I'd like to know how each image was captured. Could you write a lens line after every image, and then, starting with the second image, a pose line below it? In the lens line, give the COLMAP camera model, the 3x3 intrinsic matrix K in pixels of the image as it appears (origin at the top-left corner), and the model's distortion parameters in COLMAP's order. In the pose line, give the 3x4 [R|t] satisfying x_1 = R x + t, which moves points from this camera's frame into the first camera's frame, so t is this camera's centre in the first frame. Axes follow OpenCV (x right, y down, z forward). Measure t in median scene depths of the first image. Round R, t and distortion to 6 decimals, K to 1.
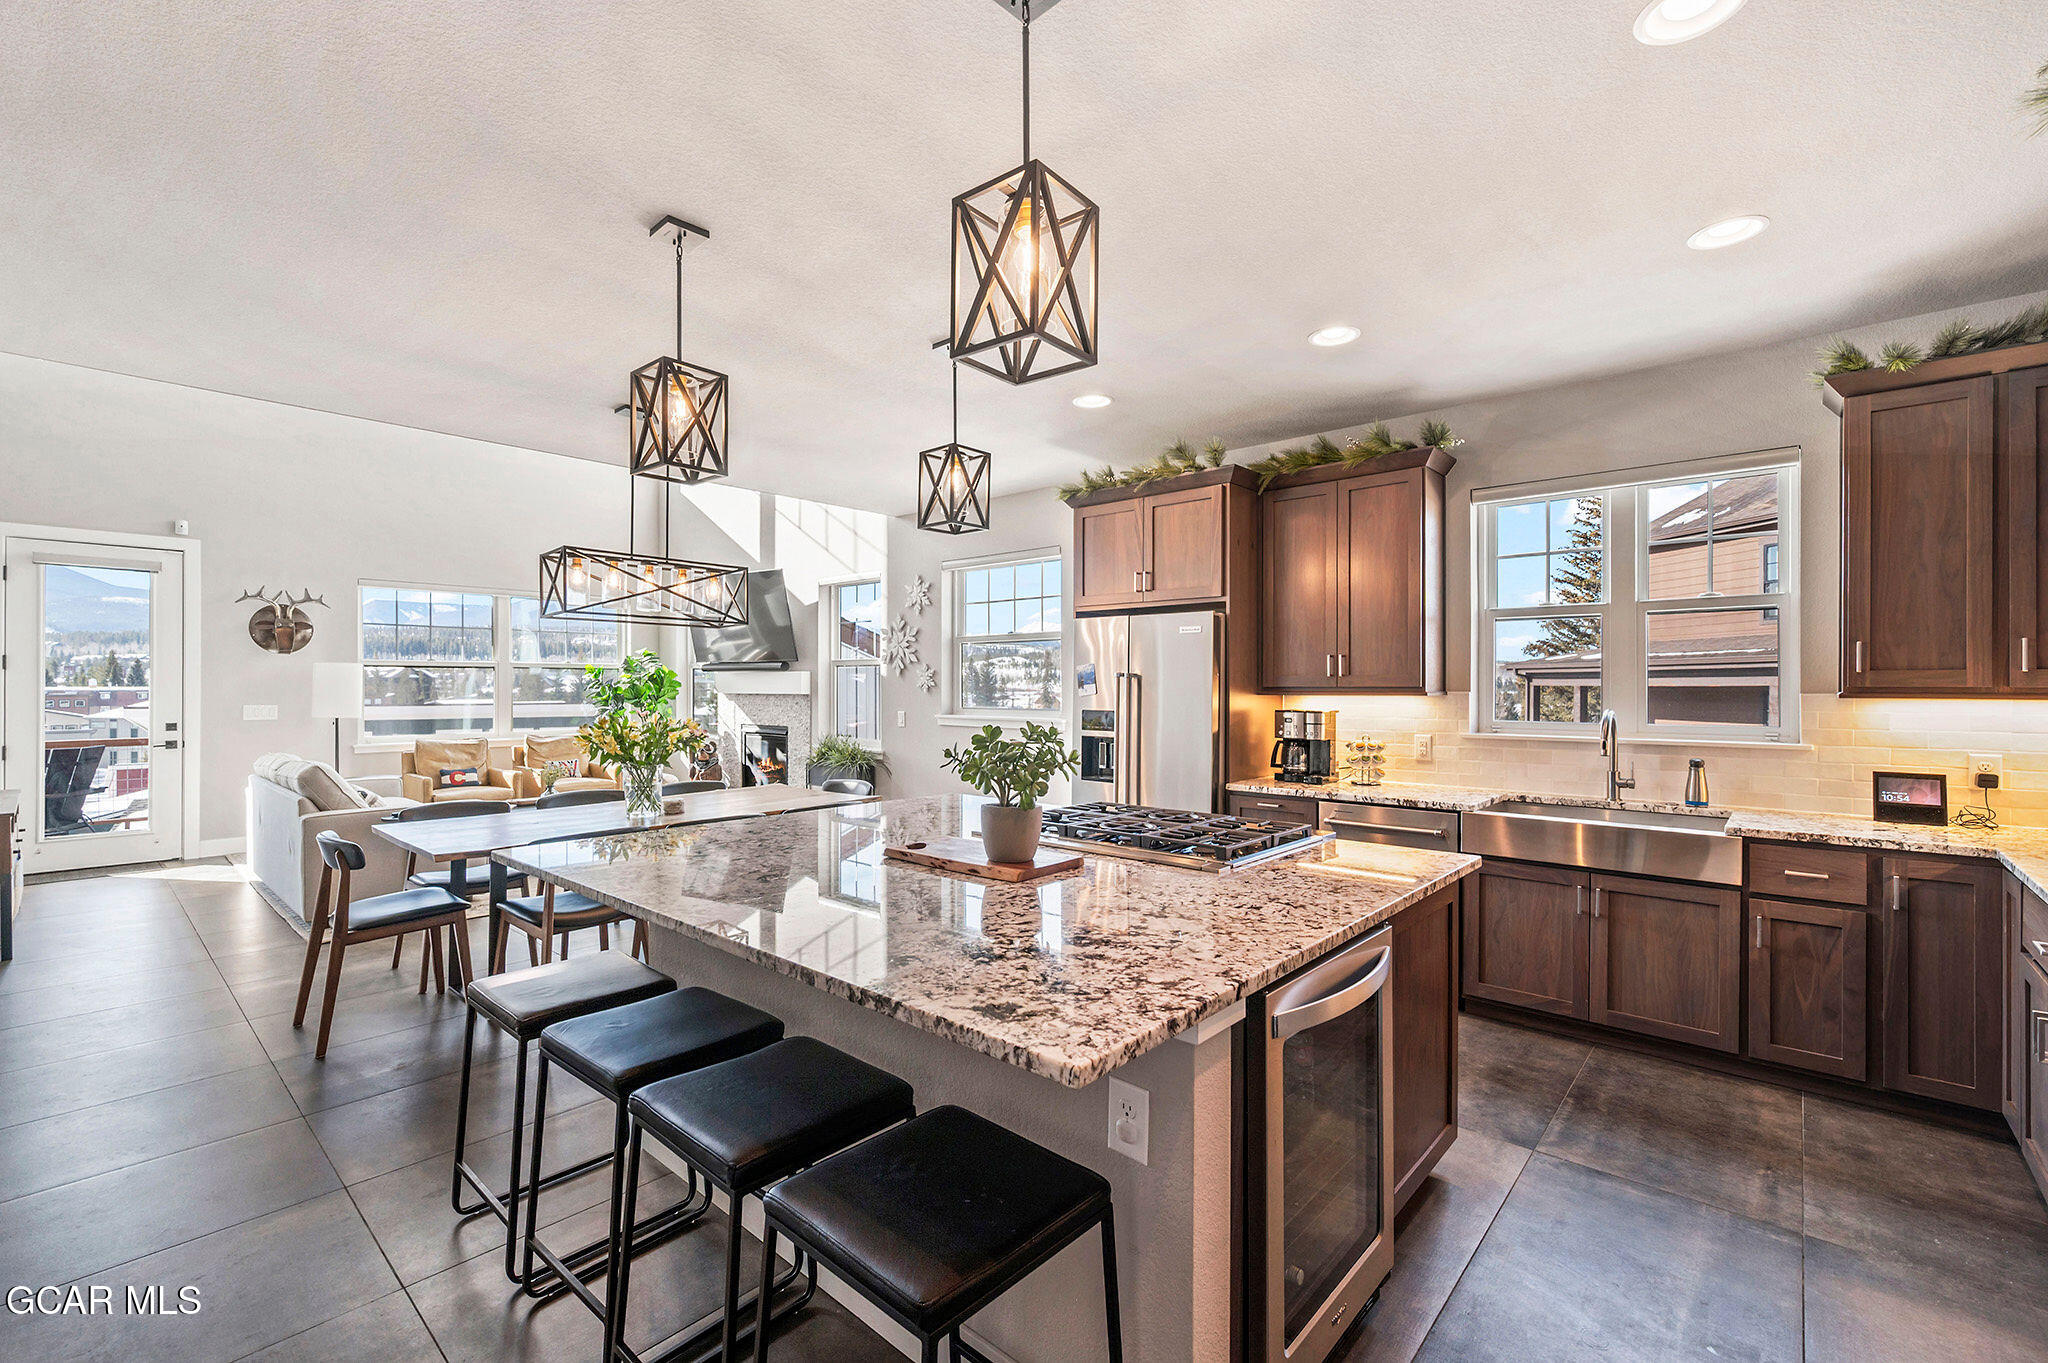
lens RADIAL K [[870.6, 0, 1026.0], [0, 870.6, 690.1], [0, 0, 1]] dist [-0.000621, -0.000170]
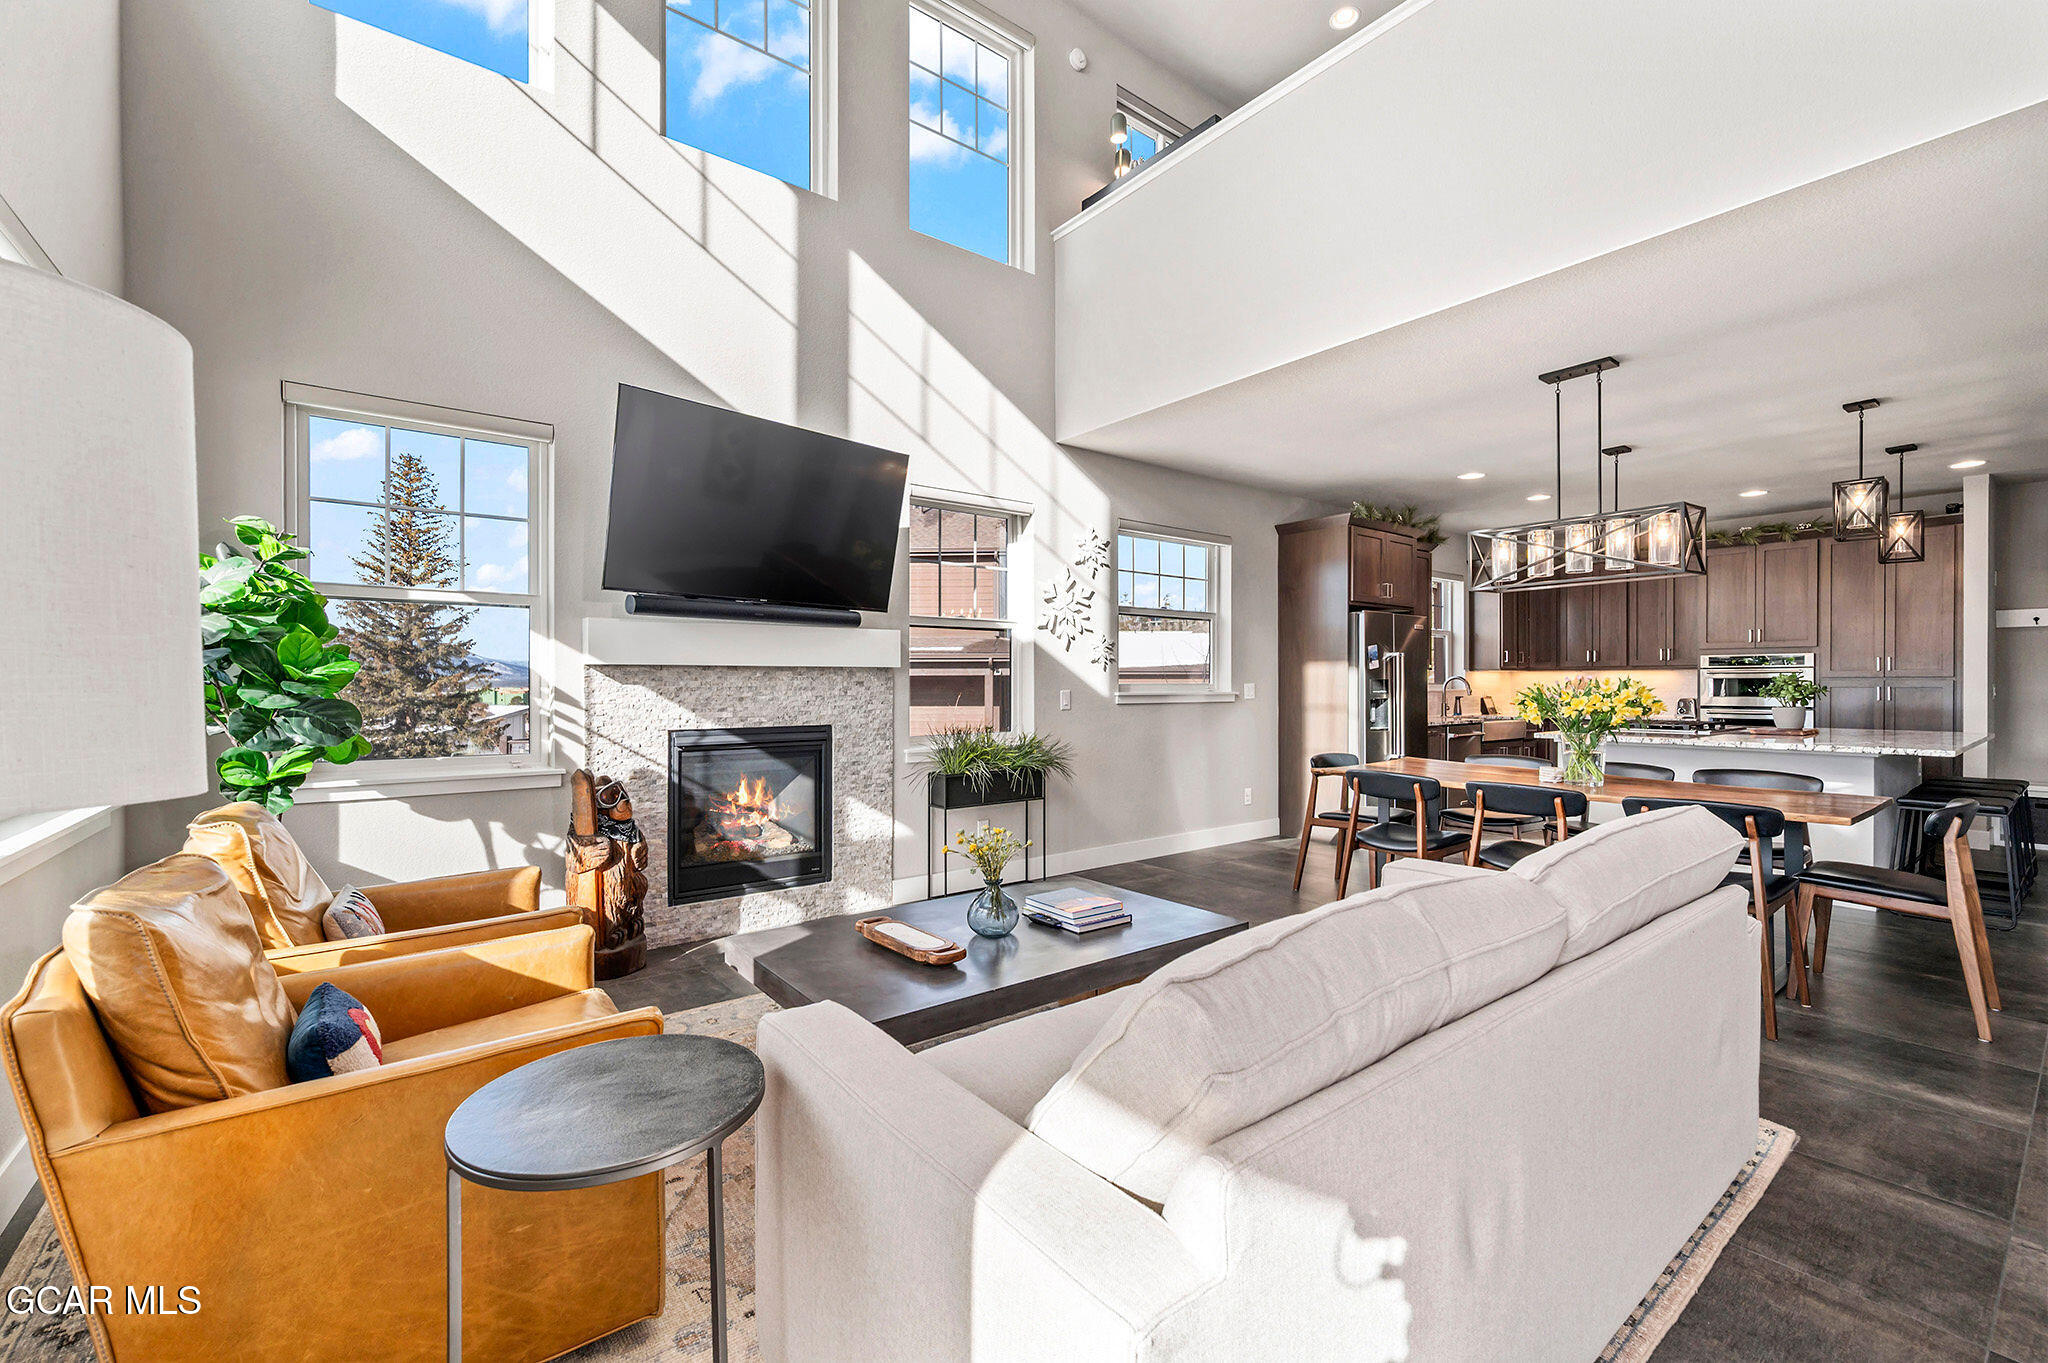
lens RADIAL K [[855.7, 0, 1026.2], [0, 855.7, 667.3], [0, 0, 1]] dist [0.002374, 0.000191]
pose [[0.177570, 0.016219, 0.983975, -0.949788], [0.005882, 0.999829, -0.017542, 0.017766], [-0.984091, 0.008903, 0.177444, 0.920762]]
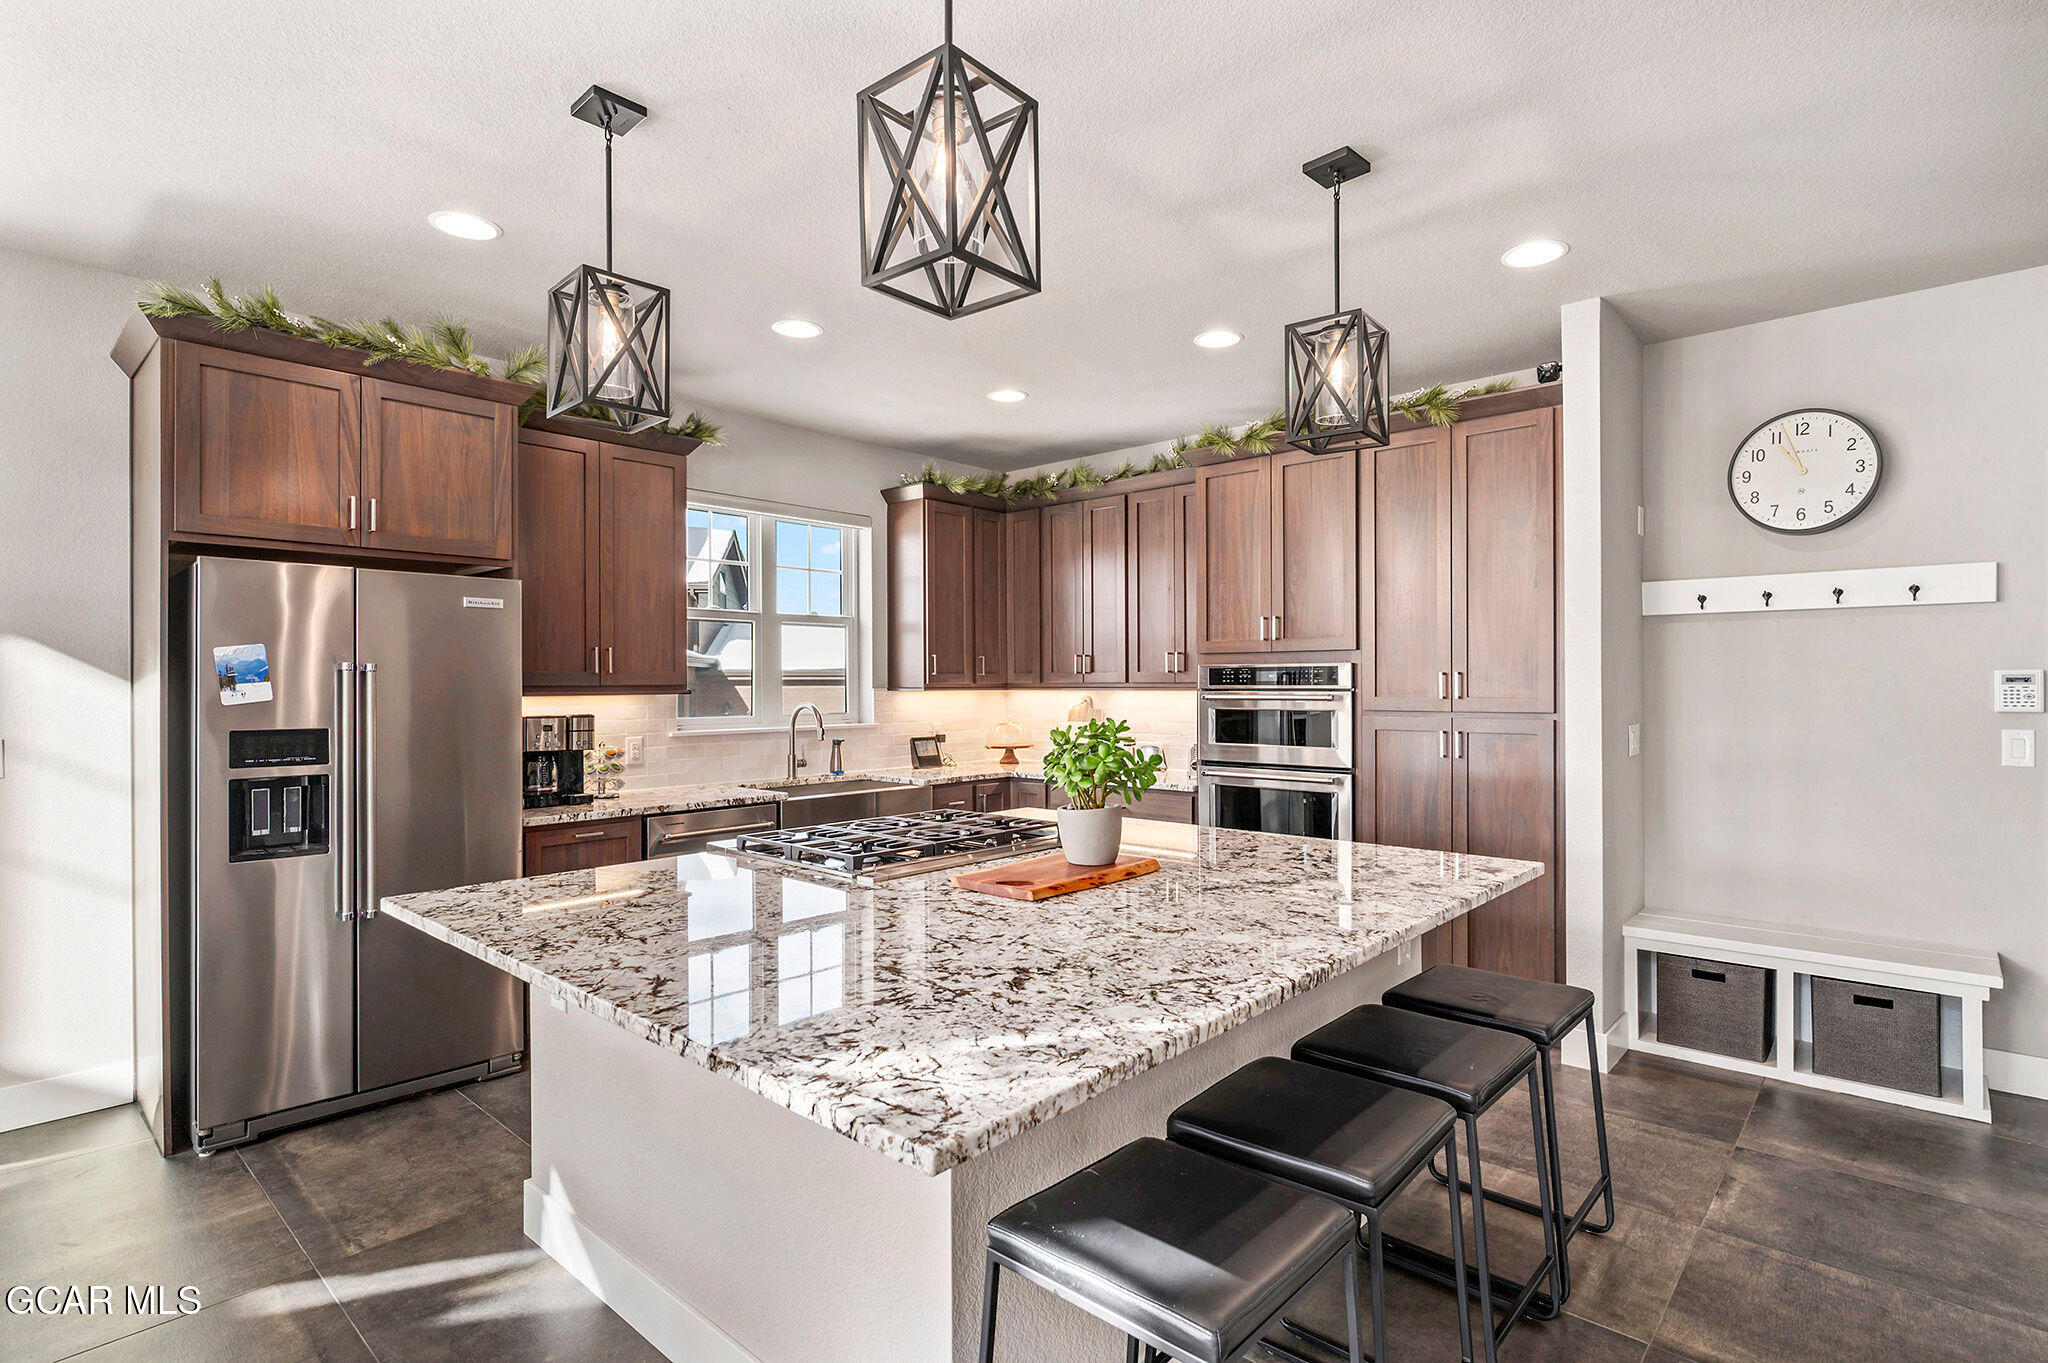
lens RADIAL K [[1023.3, 0, 1024.0], [0, 1023.3, 681.5], [0, 0, 1]] dist [-0.000329, -0.000049]
pose [[0.000119, 0.001488, 0.999999, -0.403231], [0.010000, 0.999949, -0.001489, -0.001003], [-0.999950, 0.010000, 0.000104, 0.372707]]
